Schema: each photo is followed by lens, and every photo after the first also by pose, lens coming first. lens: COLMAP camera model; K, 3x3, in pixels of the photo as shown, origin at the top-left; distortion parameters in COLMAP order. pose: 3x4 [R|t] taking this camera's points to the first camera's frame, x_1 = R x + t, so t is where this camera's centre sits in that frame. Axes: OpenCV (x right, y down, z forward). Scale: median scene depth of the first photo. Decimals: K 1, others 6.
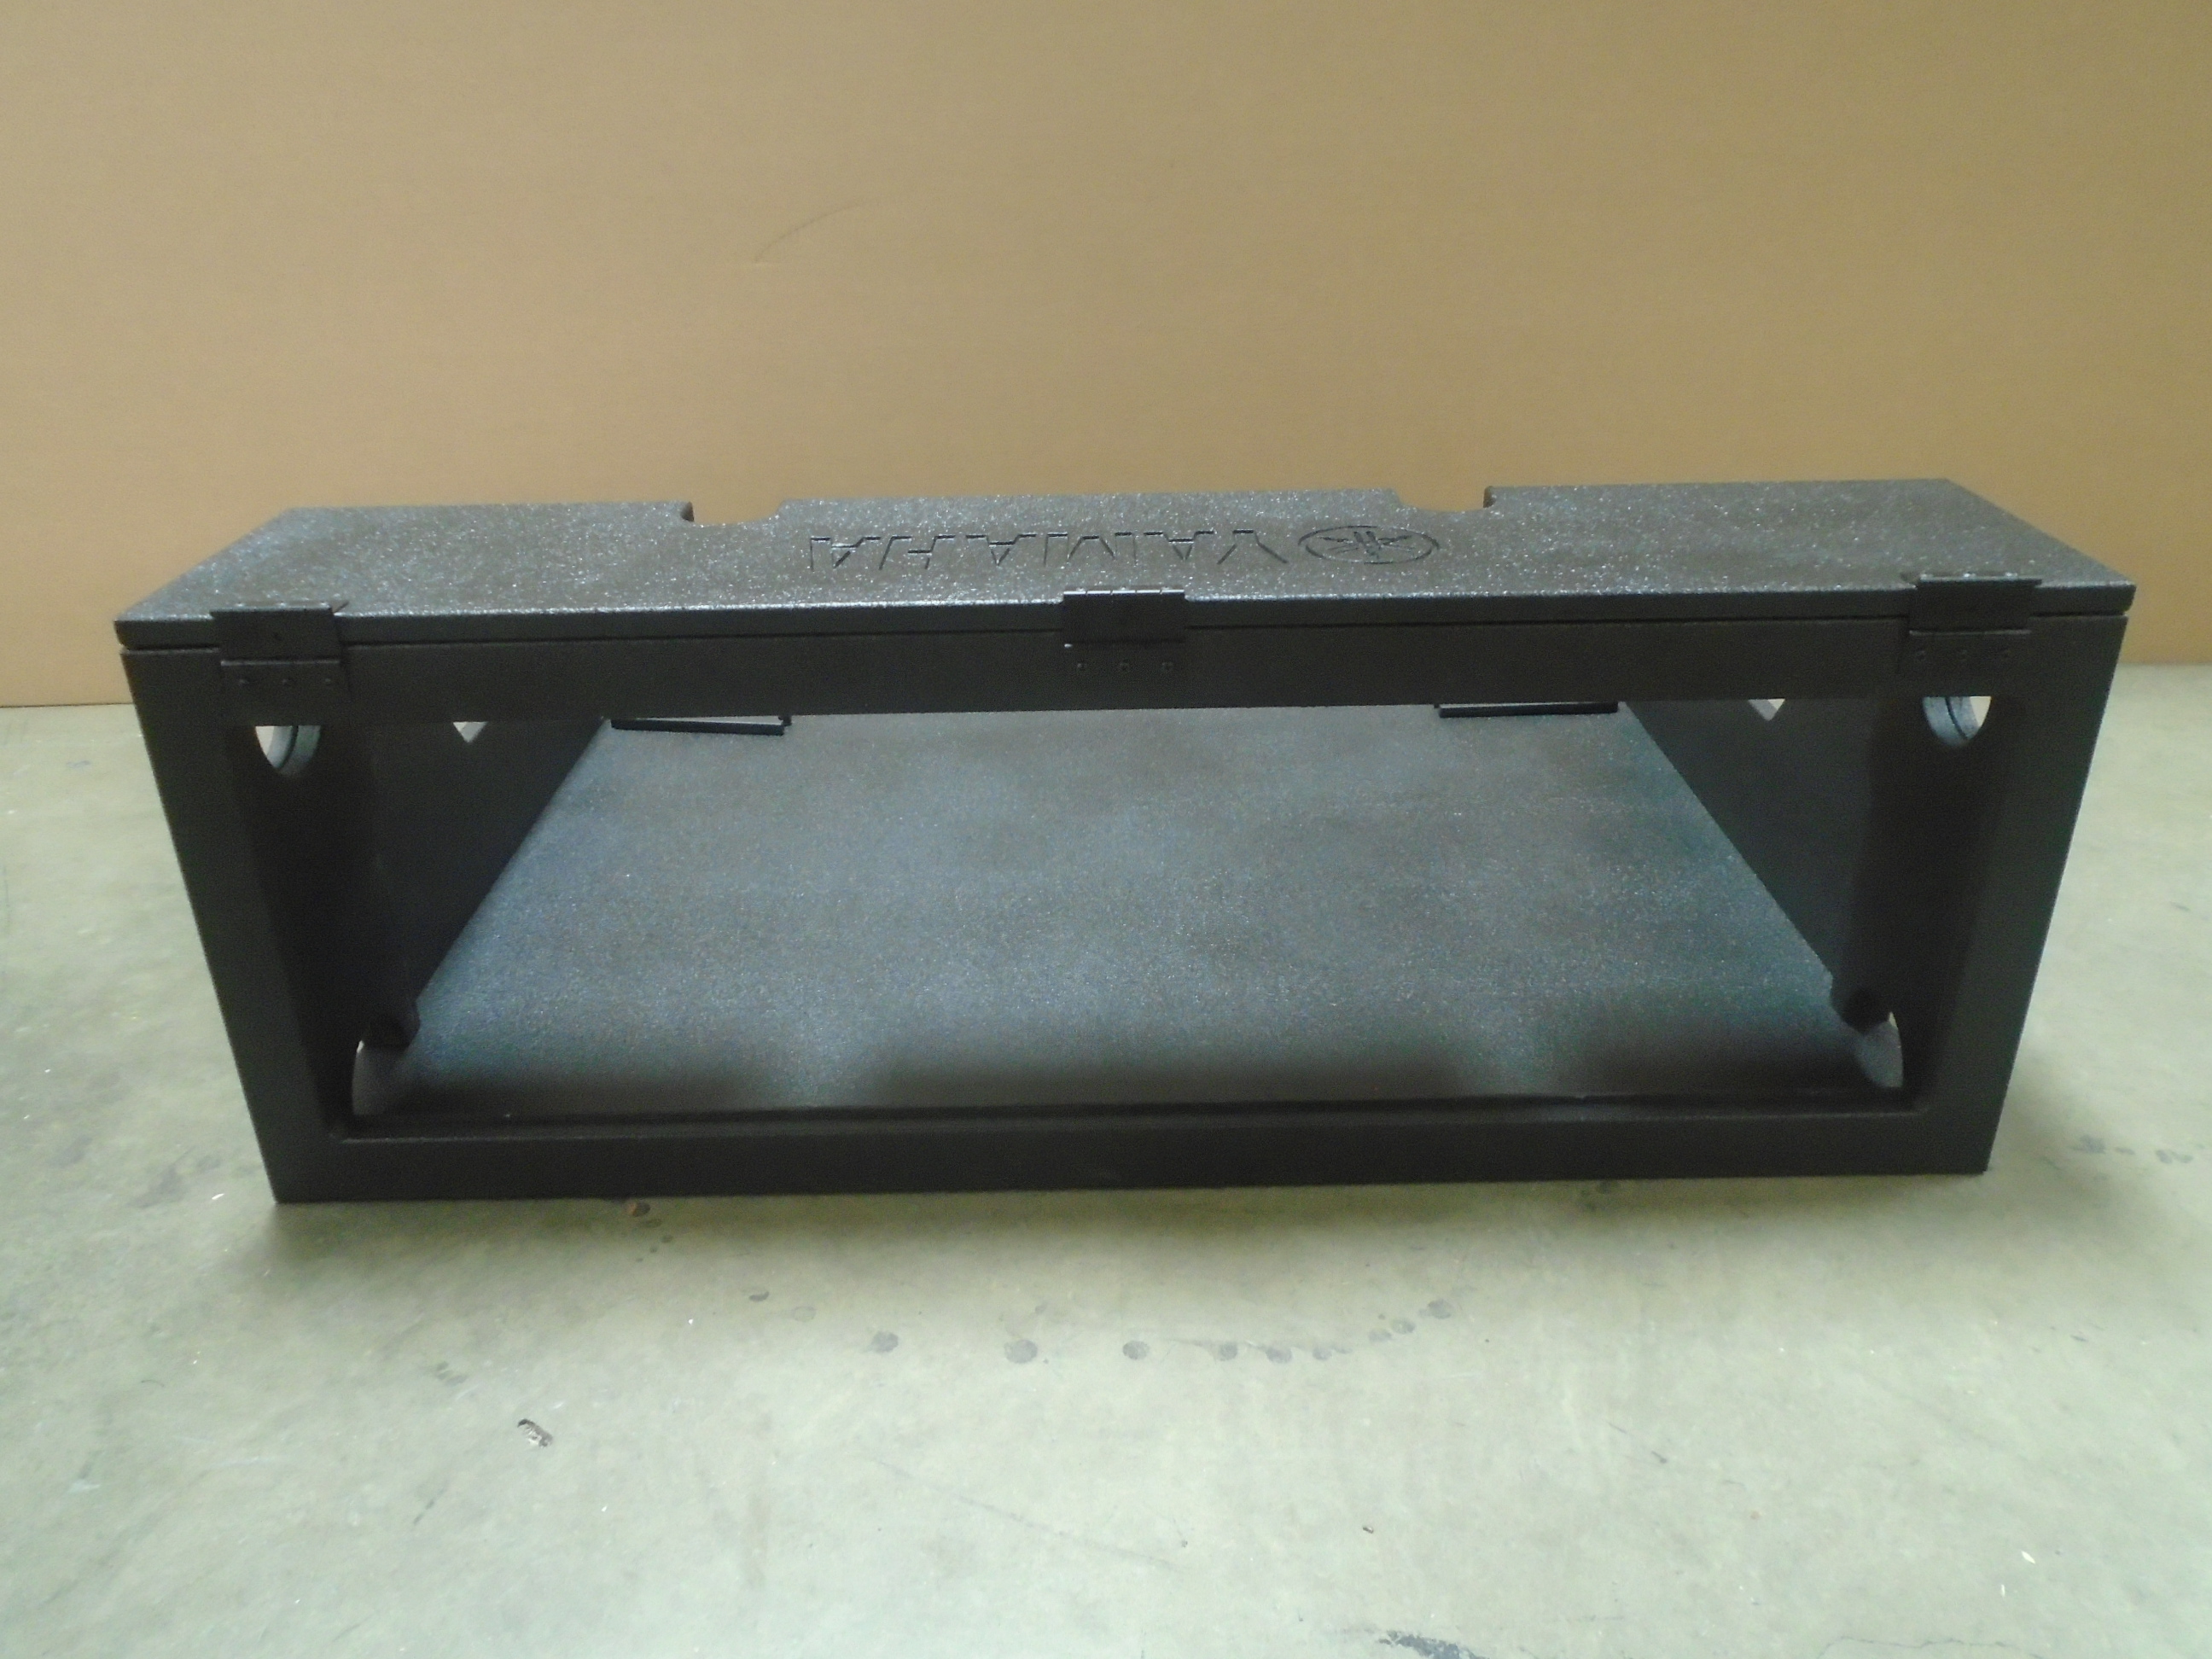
lens RADIAL K [[1710.2, 0, 1104.4], [0, 1710.2, 827.0], [0, 0, 1]] dist [-0.008837, 0.001144]
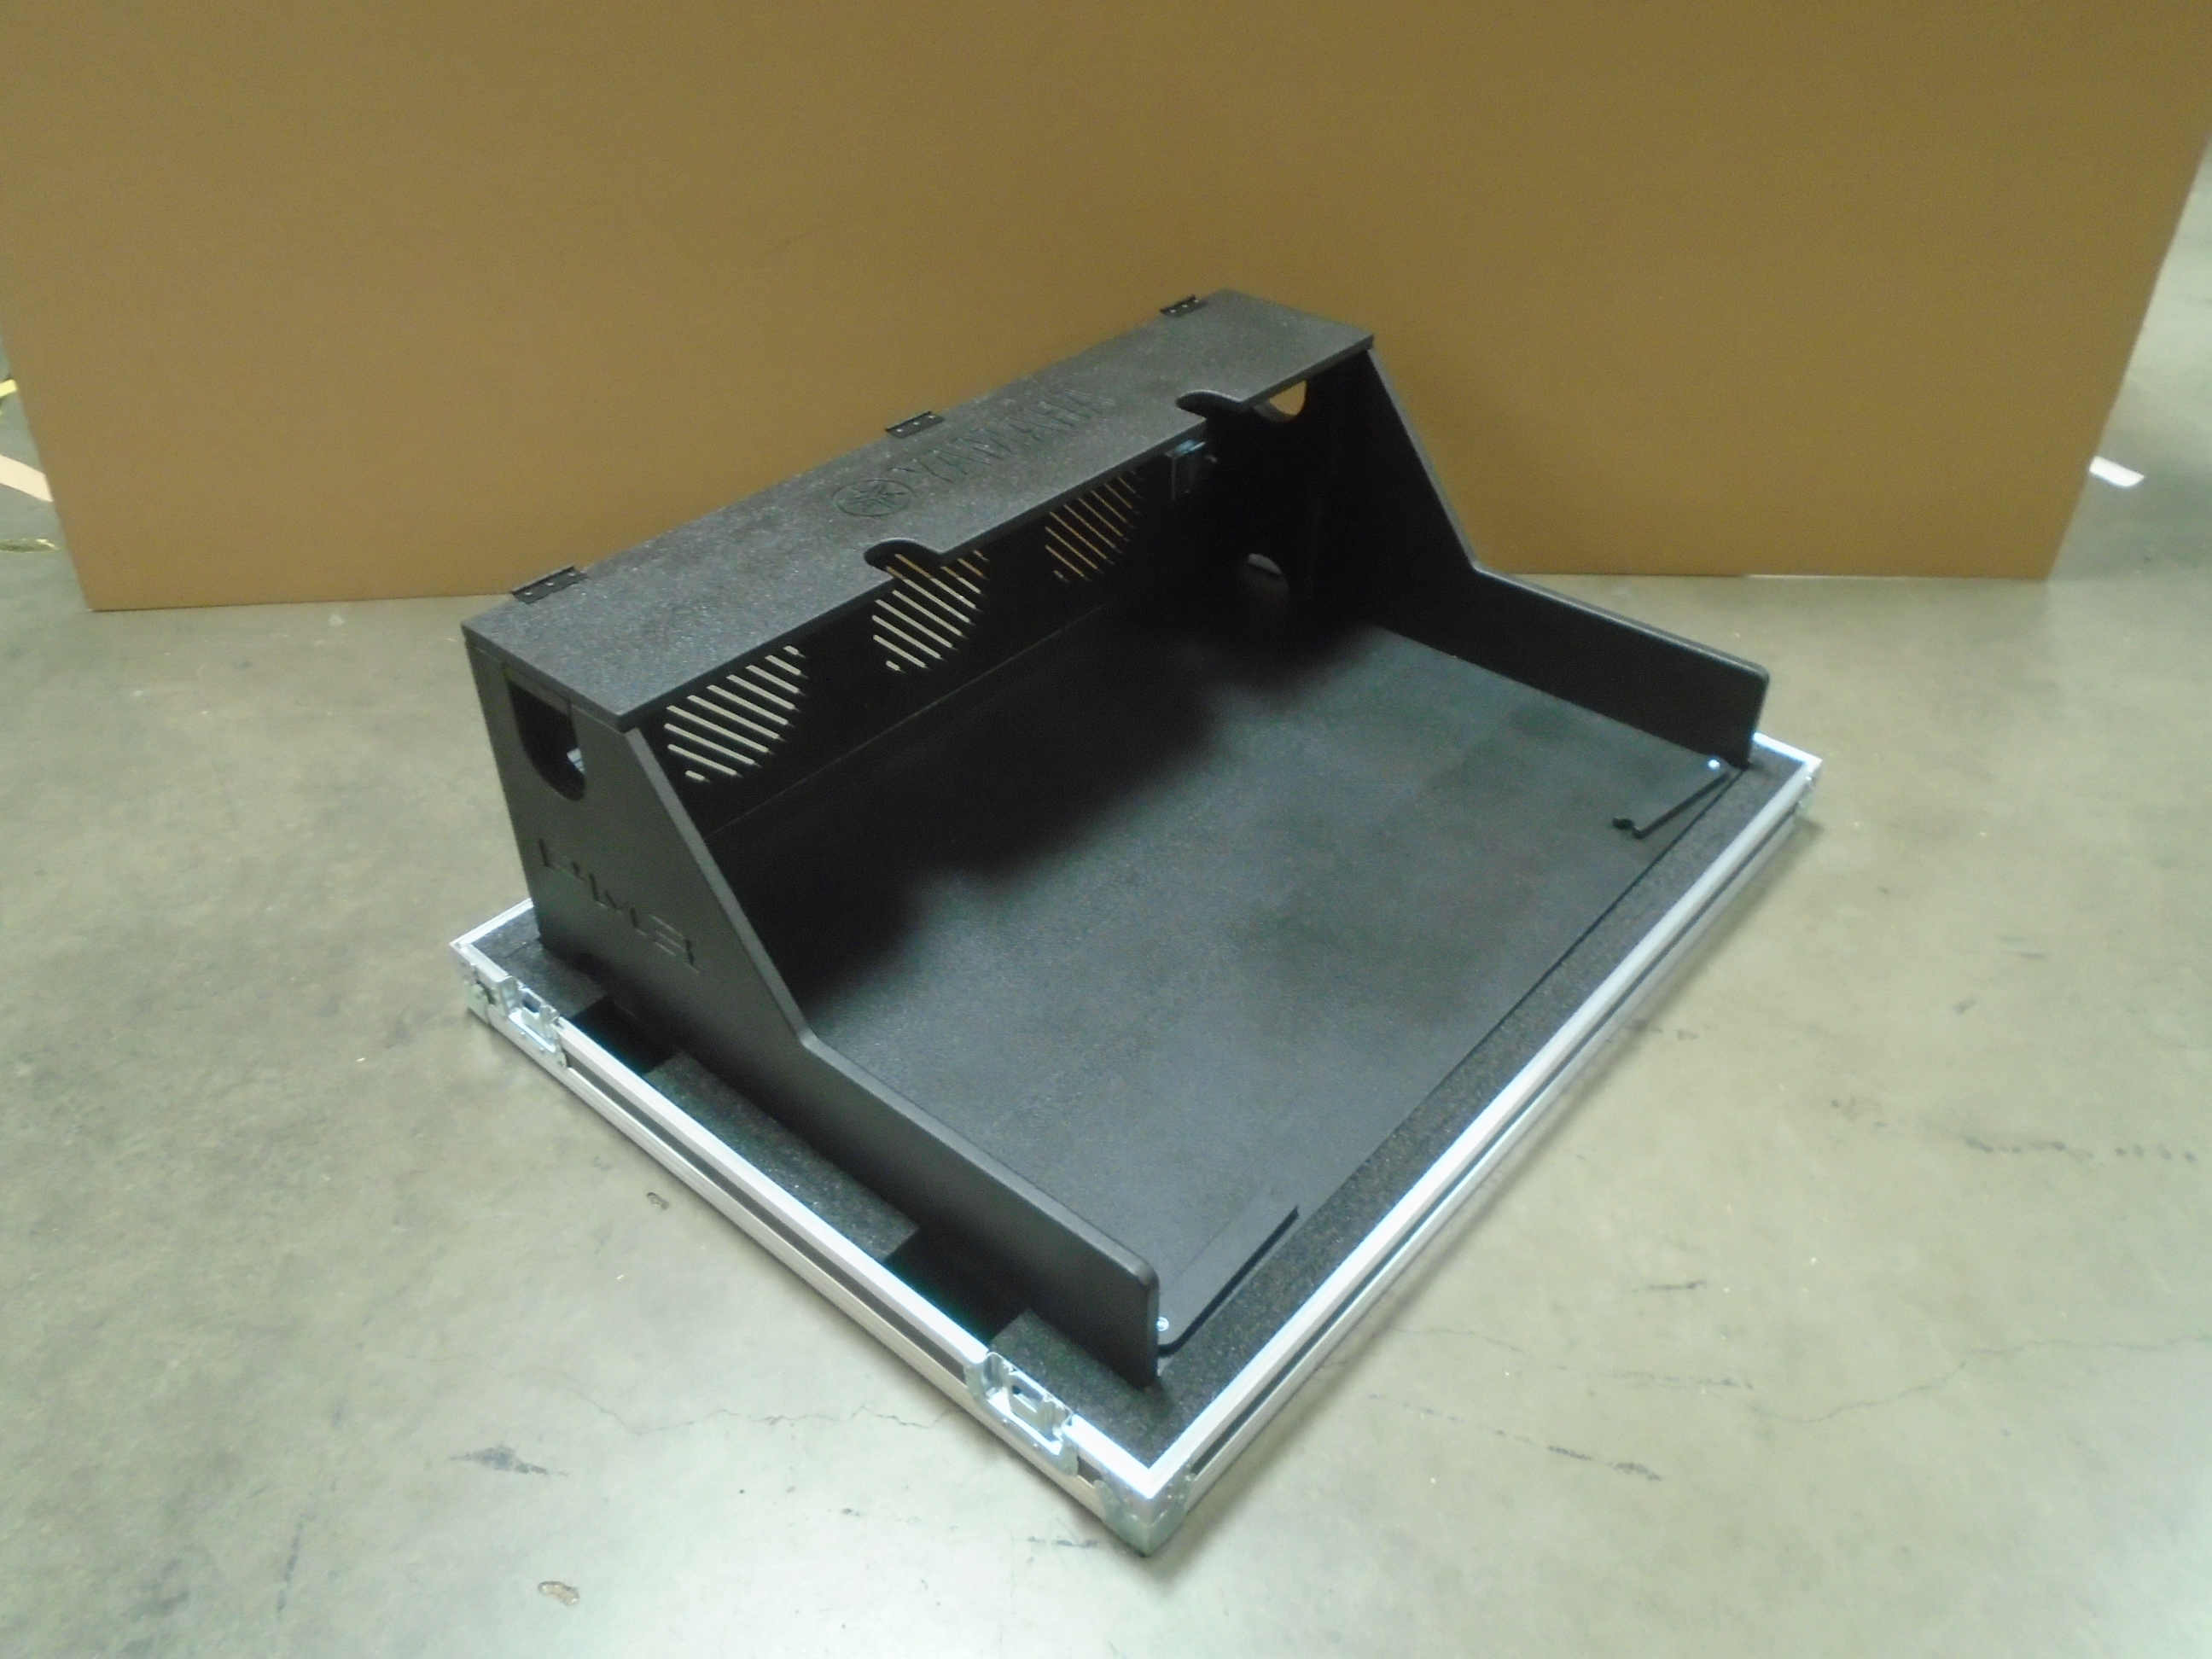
lens RADIAL K [[1710.2, 0, 1107.3], [0, 1710.2, 824.6], [0, 0, 1]] dist [-0.008837, 0.001144]
pose [[0.999725, 0.017016, 0.016155, 0.074720], [-0.019837, 0.980670, 0.194662, -0.332151], [-0.012531, -0.194929, 0.980737, -0.565574]]
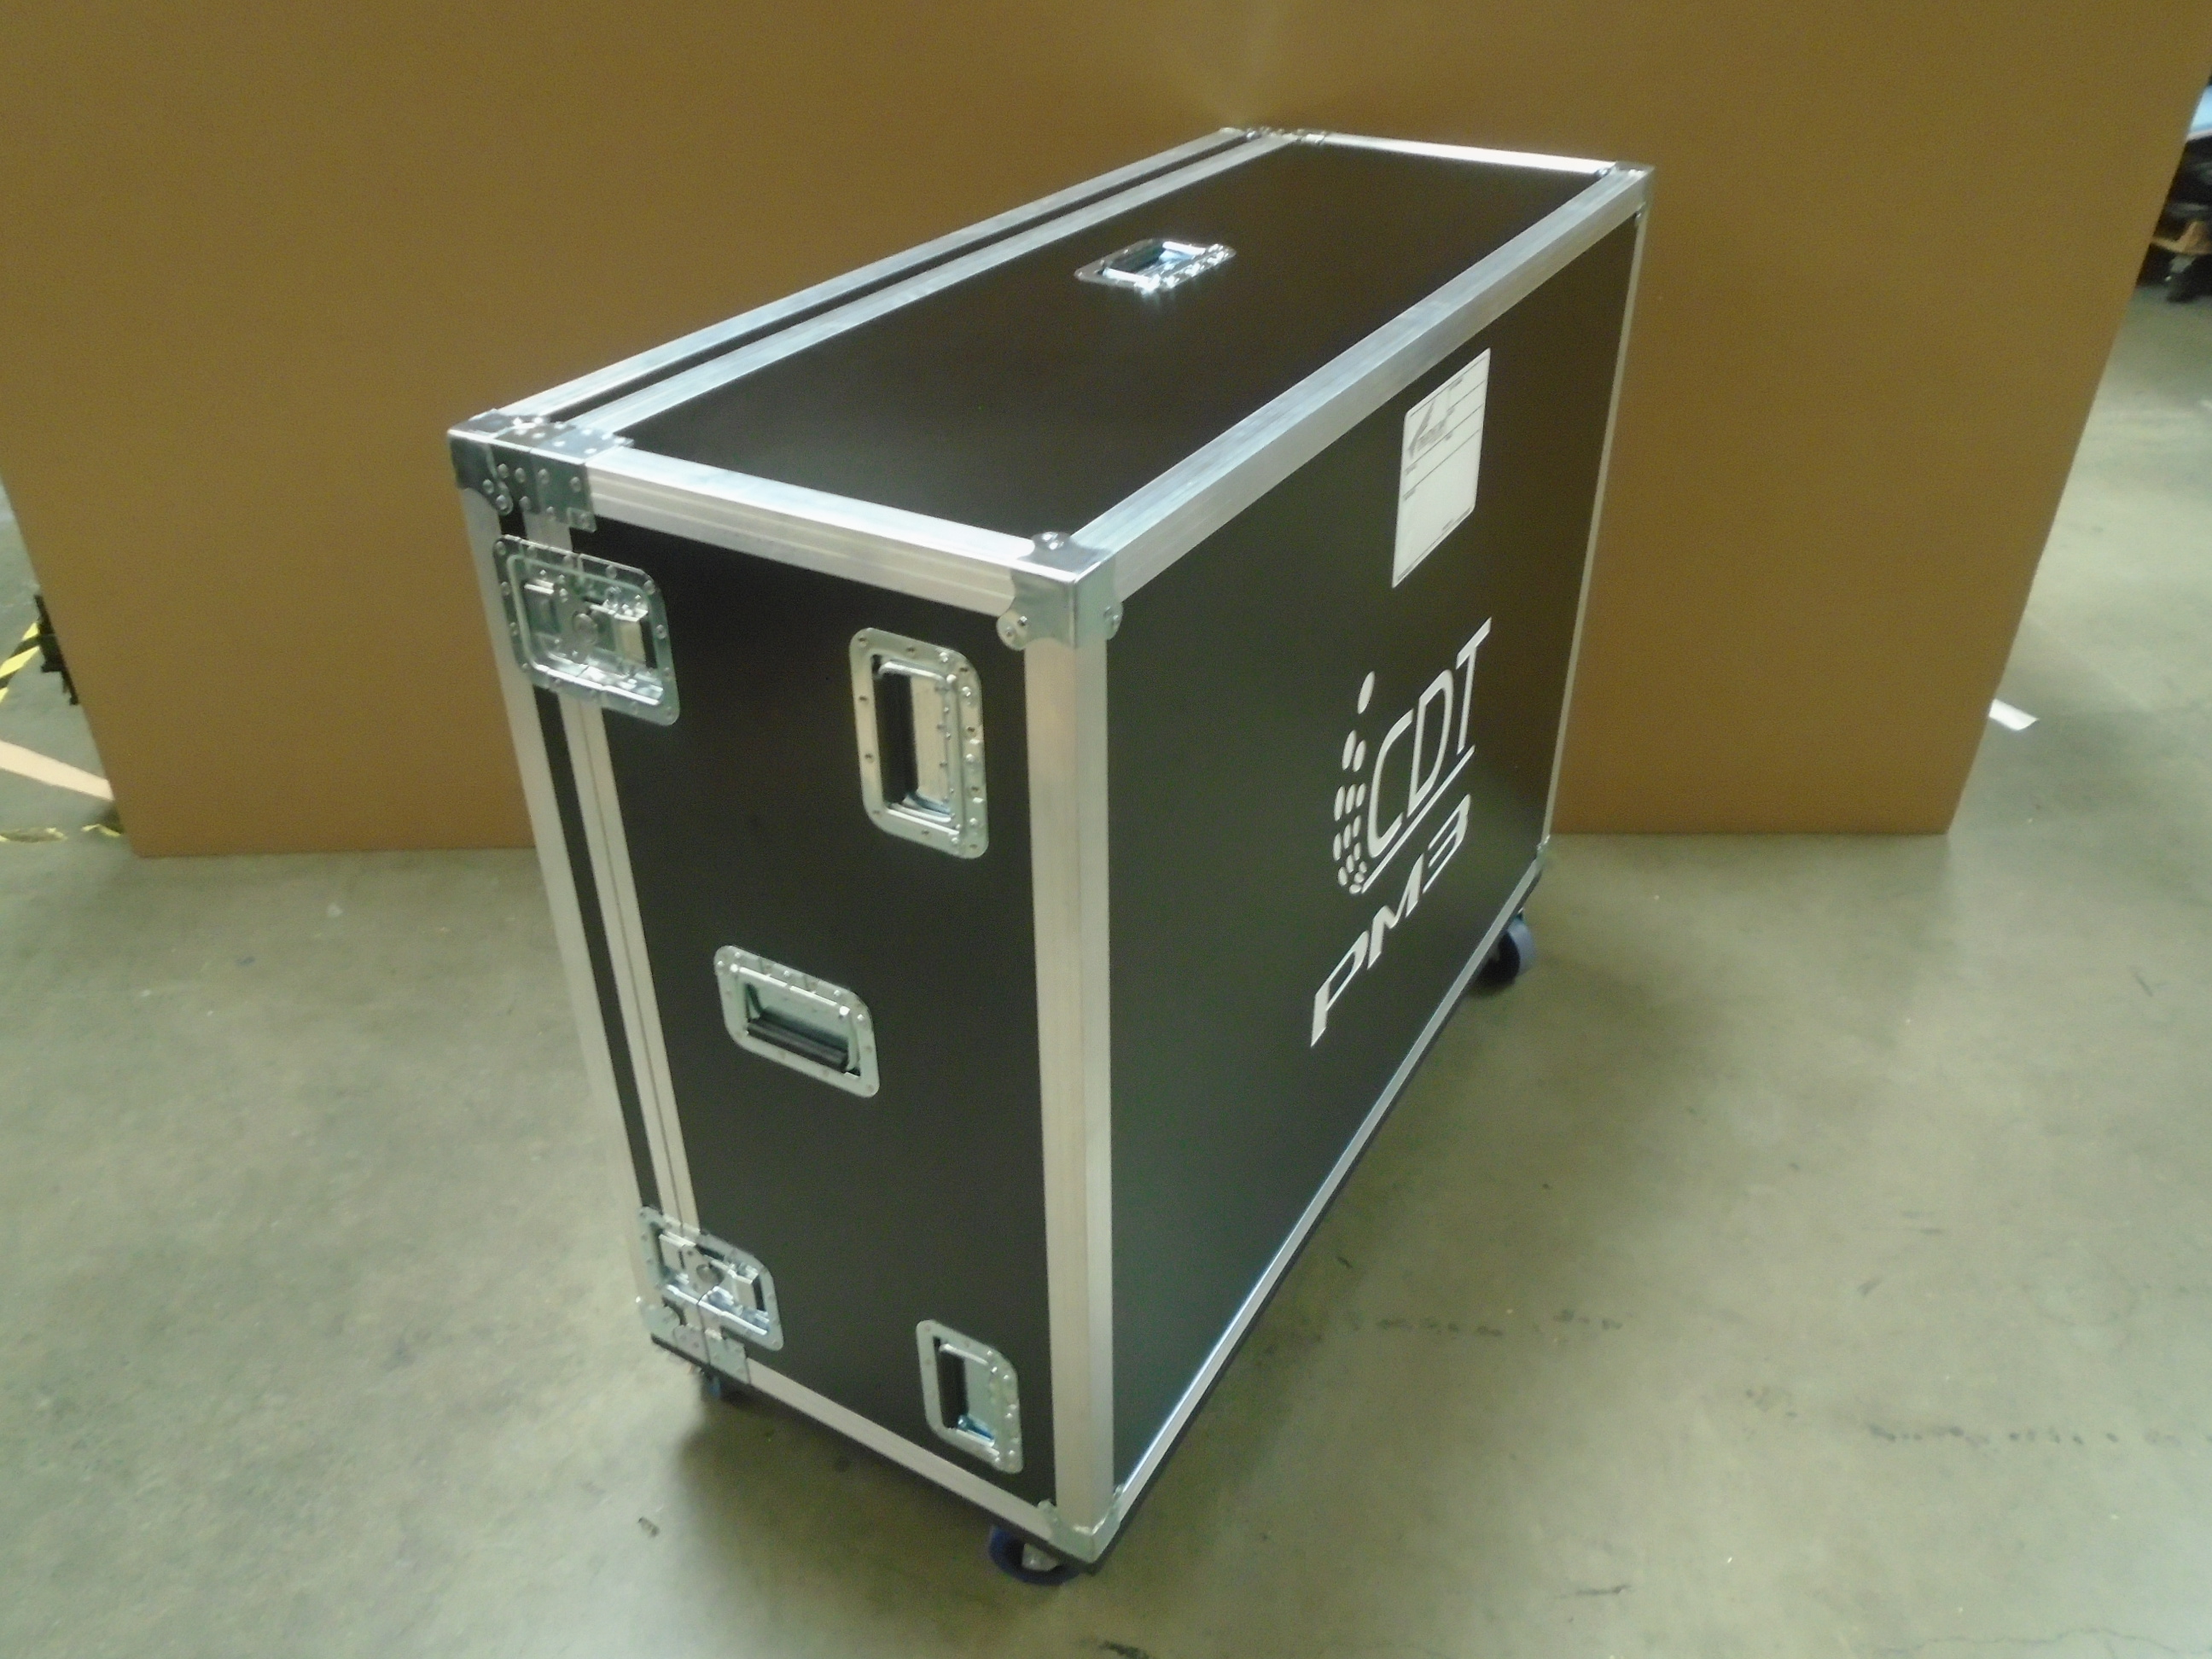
lens RADIAL K [[1710.2, 0, 1107.0], [0, 1710.2, 822.3], [0, 0, 1]] dist [-0.008837, 0.001144]
pose [[0.999502, -0.001968, 0.031483, 0.090143], [-0.001886, 0.992536, 0.121937, -0.570743], [-0.031488, -0.121936, 0.992038, -0.673772]]
